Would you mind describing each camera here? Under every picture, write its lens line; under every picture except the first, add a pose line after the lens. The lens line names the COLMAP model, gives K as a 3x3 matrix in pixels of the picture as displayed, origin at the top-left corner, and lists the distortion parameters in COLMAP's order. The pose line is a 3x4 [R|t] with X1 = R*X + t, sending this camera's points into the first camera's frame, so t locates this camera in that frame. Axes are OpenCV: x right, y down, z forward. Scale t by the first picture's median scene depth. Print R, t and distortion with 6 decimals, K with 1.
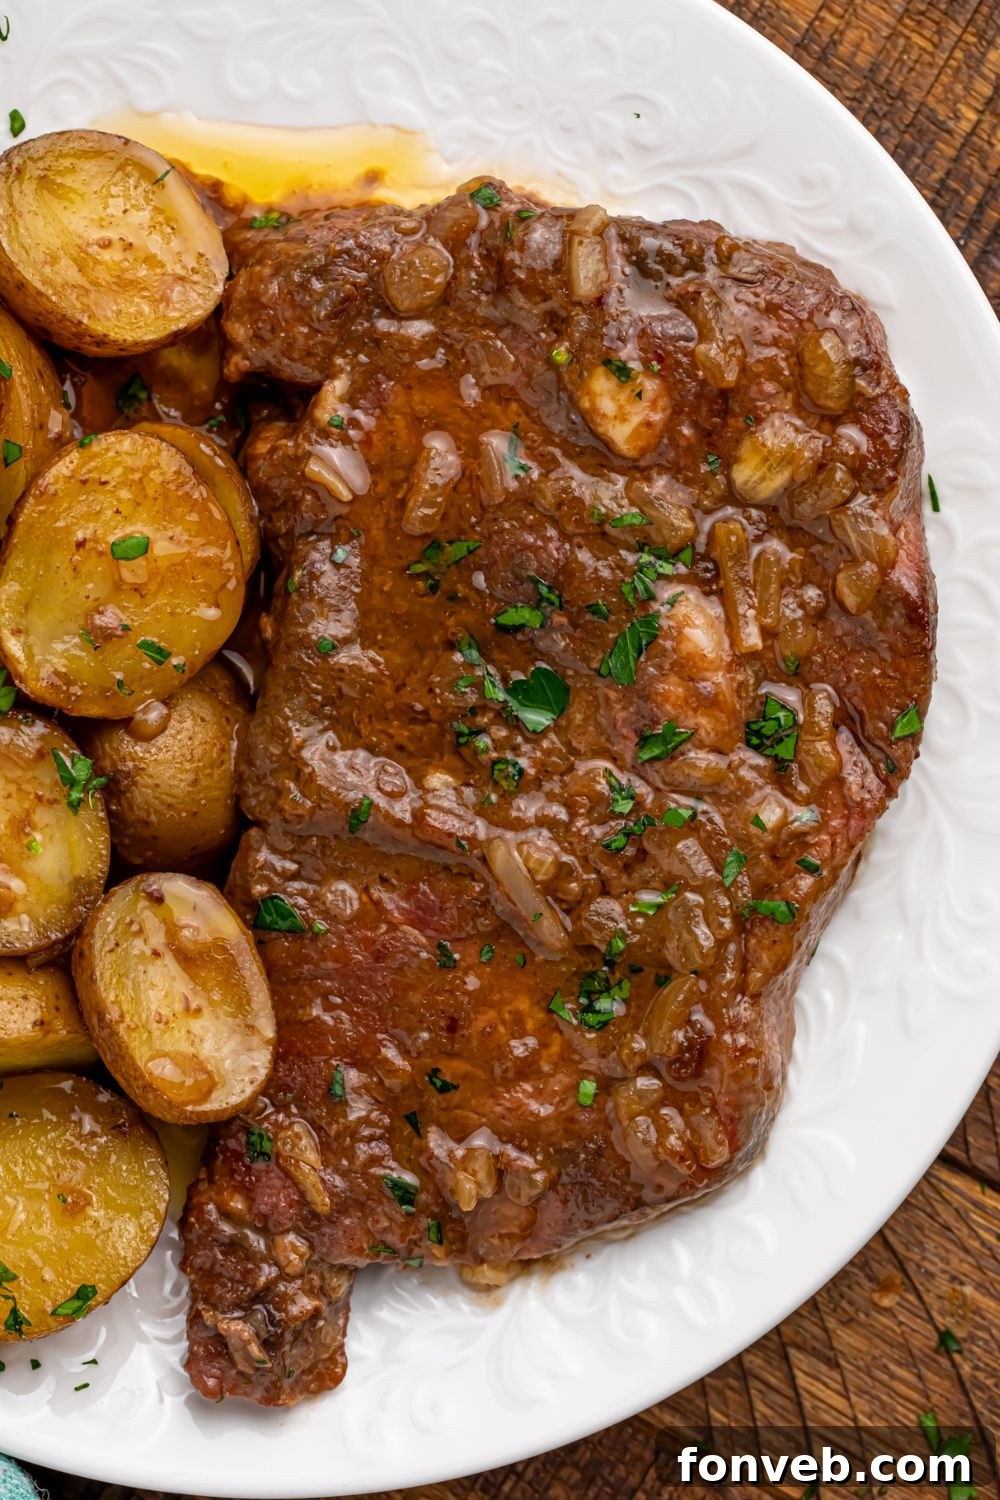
lens RADIAL K [[5218.5, 0, 466.9], [0, 5218.5, 640.5], [0, 0, 1]] dist [0.060675, 0.335212]
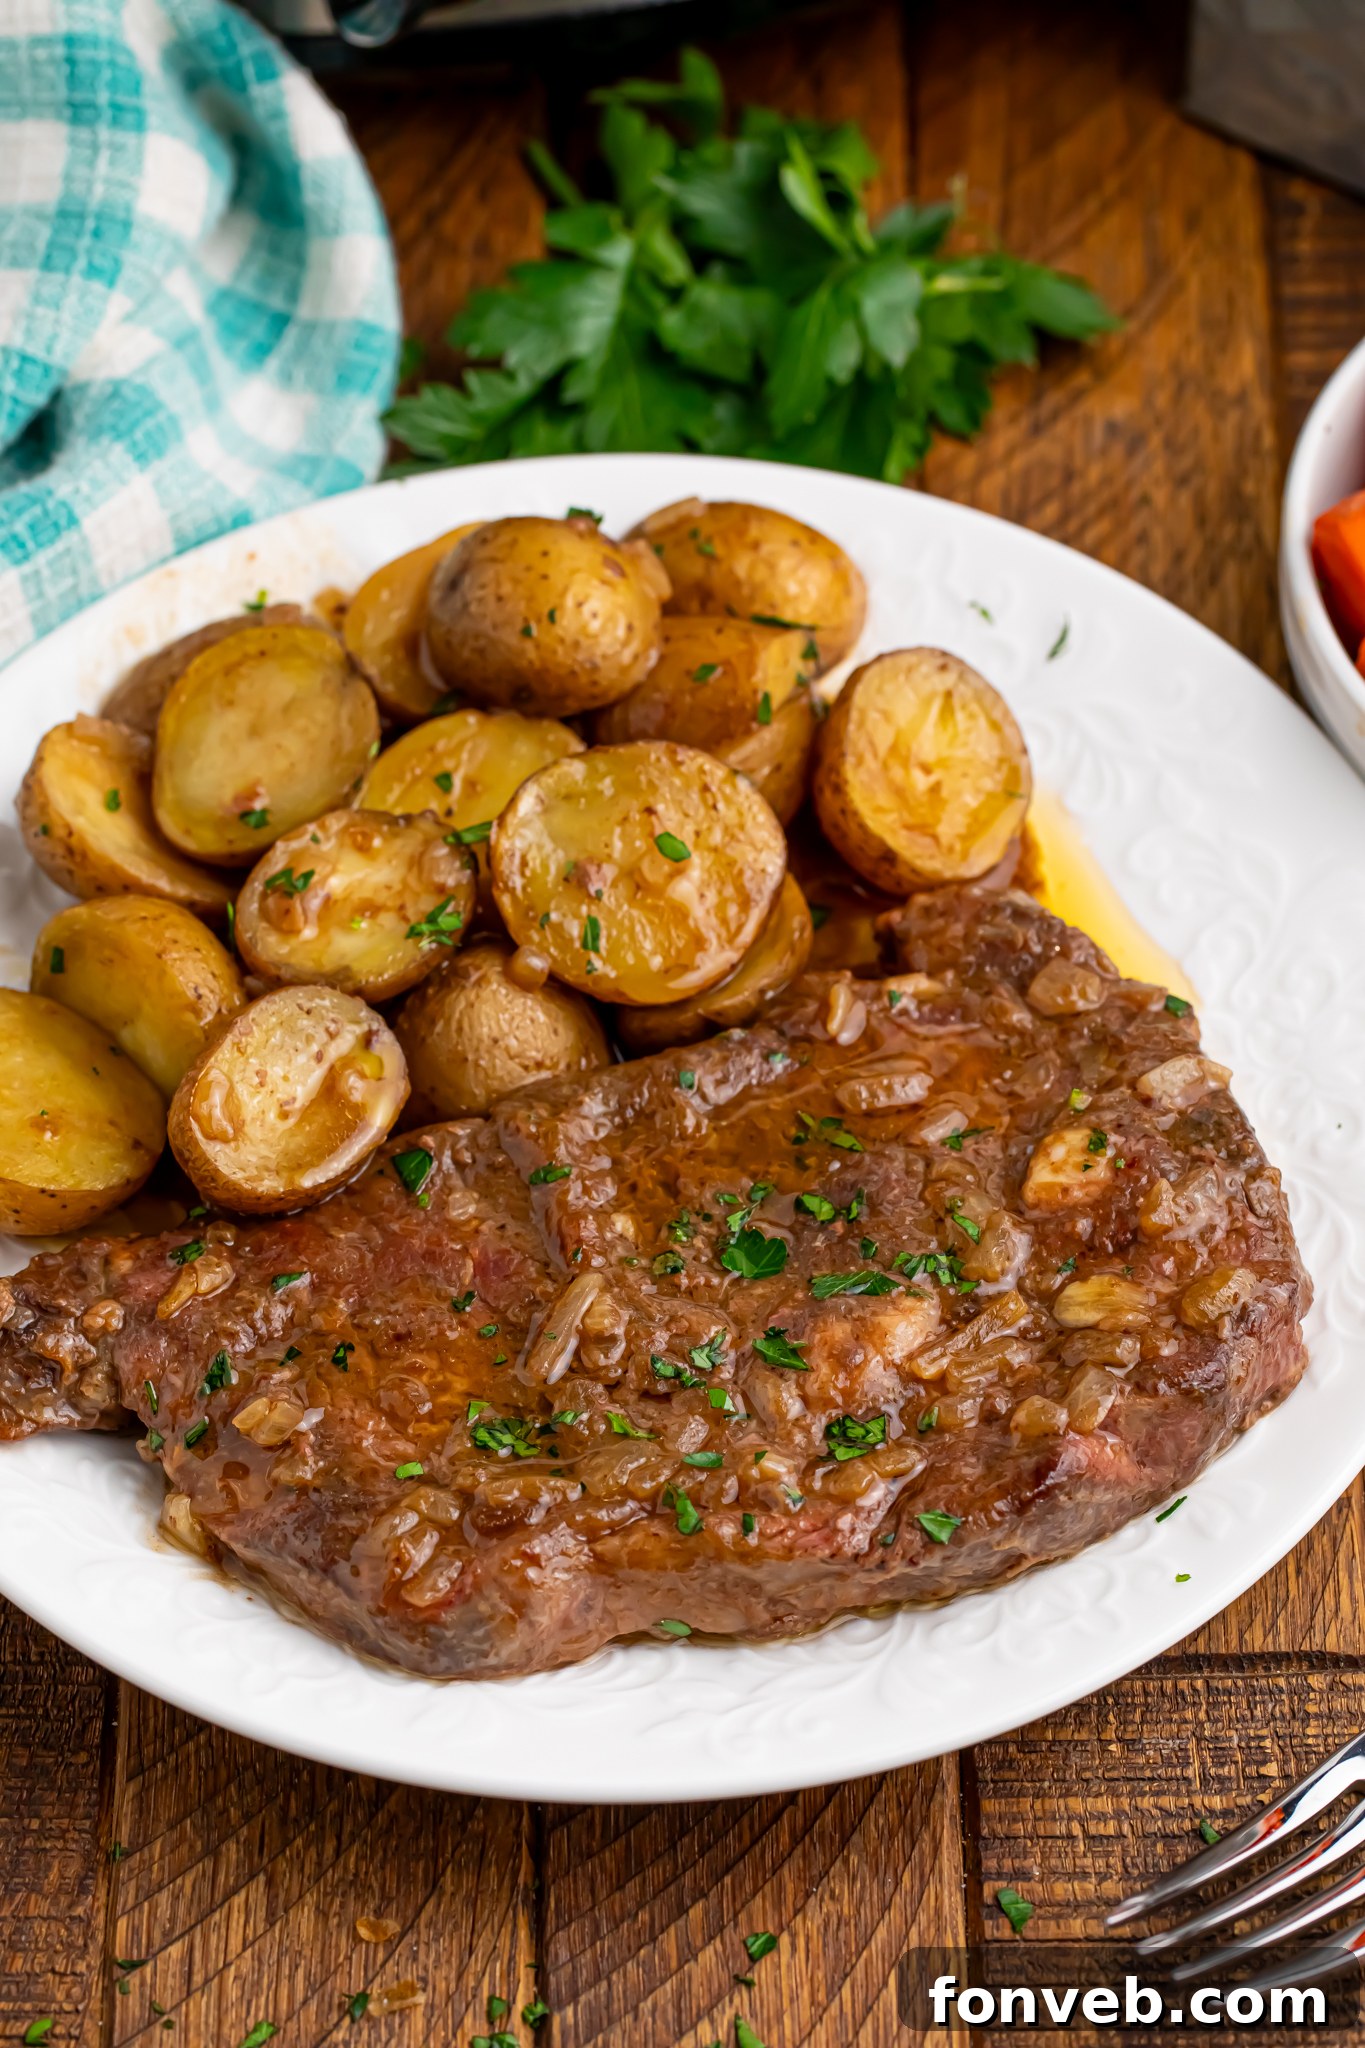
lens RADIAL K [[7106.2, 0, 682.5], [0, 7106.2, 1024.0], [0, 0, 1]] dist [-0.080437, -1.568186]
pose [[0.505690, 0.671882, -0.541159, 0.666517], [-0.862614, 0.403407, -0.305222, 0.392992], [0.013234, 0.621159, 0.783573, -0.019123]]
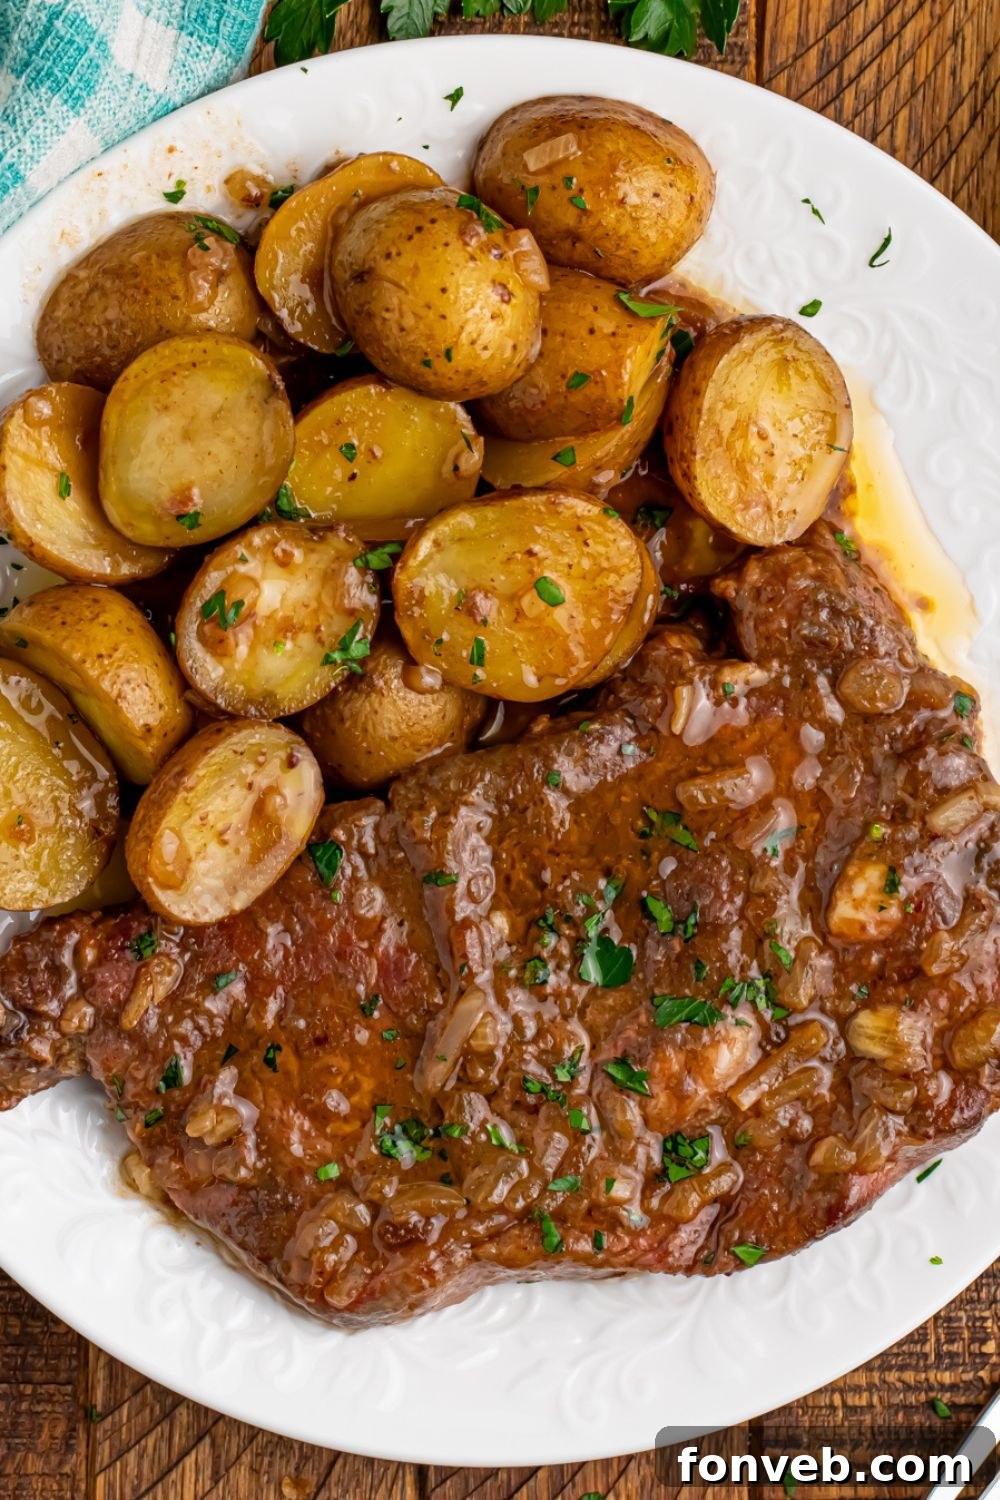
lens RADIAL K [[7015.2, 0, 500.0], [0, 7015.2, 750.0], [0, 0, 1]] dist [0.043384, -3.692068]
pose [[0.496418, 0.867029, 0.042782, -0.104151], [-0.866543, 0.497870, -0.035062, 0.062062], [-0.051699, -0.019667, 0.998469, -0.532116]]
